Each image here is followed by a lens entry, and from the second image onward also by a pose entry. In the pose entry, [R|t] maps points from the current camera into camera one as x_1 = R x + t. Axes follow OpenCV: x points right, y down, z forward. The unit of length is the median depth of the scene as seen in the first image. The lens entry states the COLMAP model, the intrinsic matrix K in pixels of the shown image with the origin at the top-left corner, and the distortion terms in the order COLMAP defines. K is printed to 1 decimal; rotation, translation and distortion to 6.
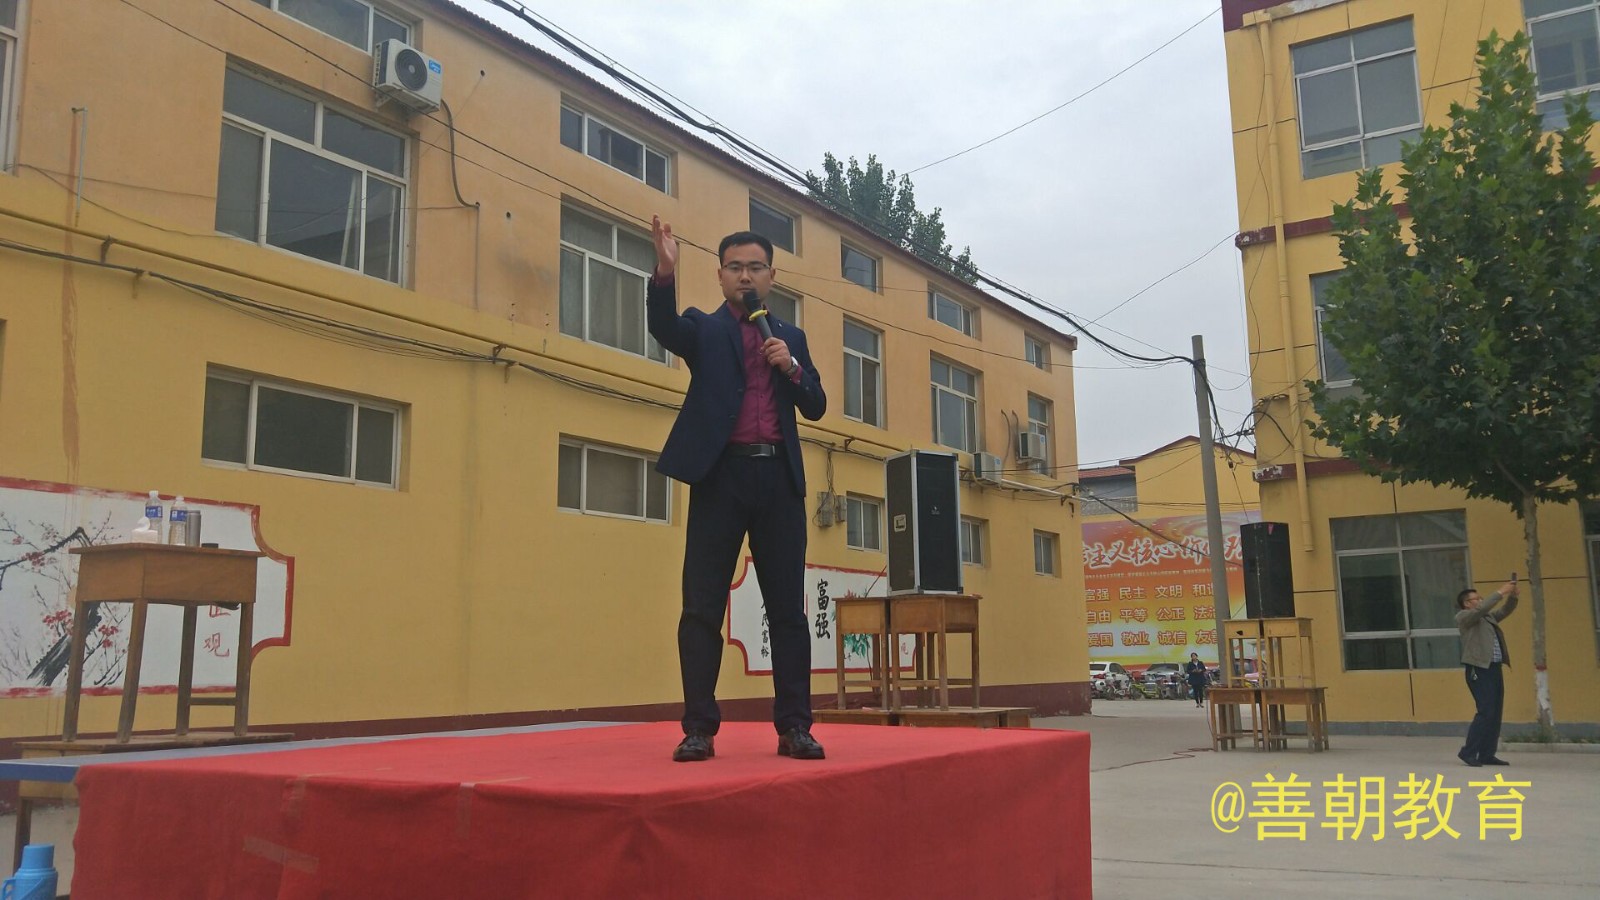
lens RADIAL K [[1358.5, 0, 799.9], [0, 1358.5, 450.7], [0, 0, 1]] dist [0.005145, -0.004357]
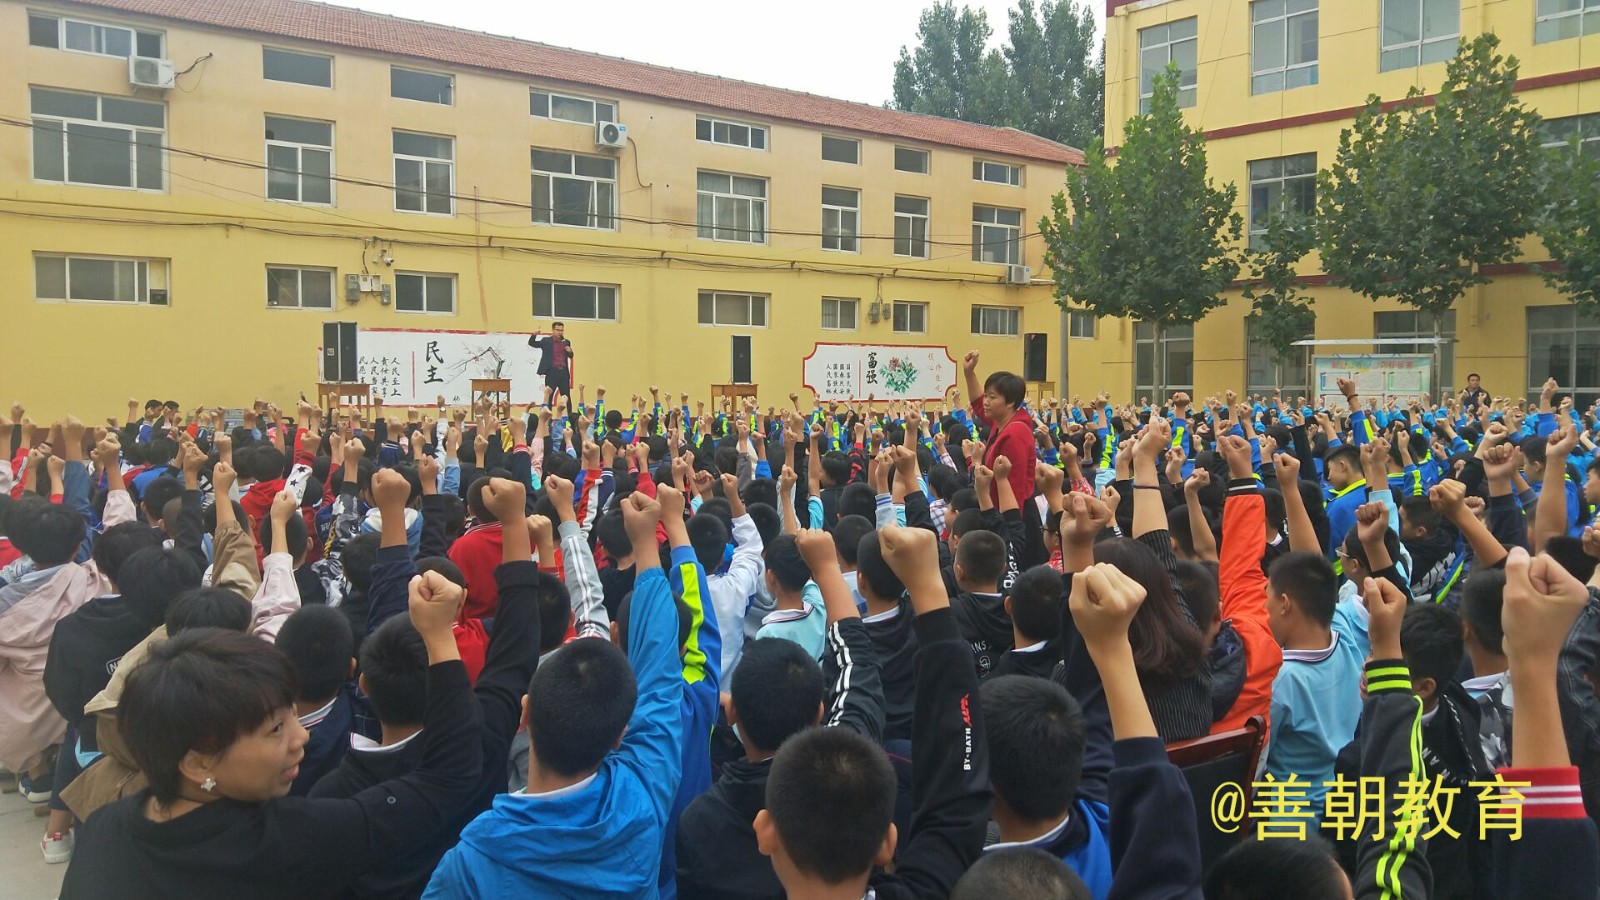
lens RADIAL K [[1358.5, 0, 799.9], [0, 1358.5, 450.7], [0, 0, 1]] dist [0.005145, -0.004357]
pose [[0.955376, 0.026551, -0.294198, 0.638597], [0.035130, 0.978671, 0.202406, -0.201624], [0.293297, -0.203709, 0.934066, -1.026262]]
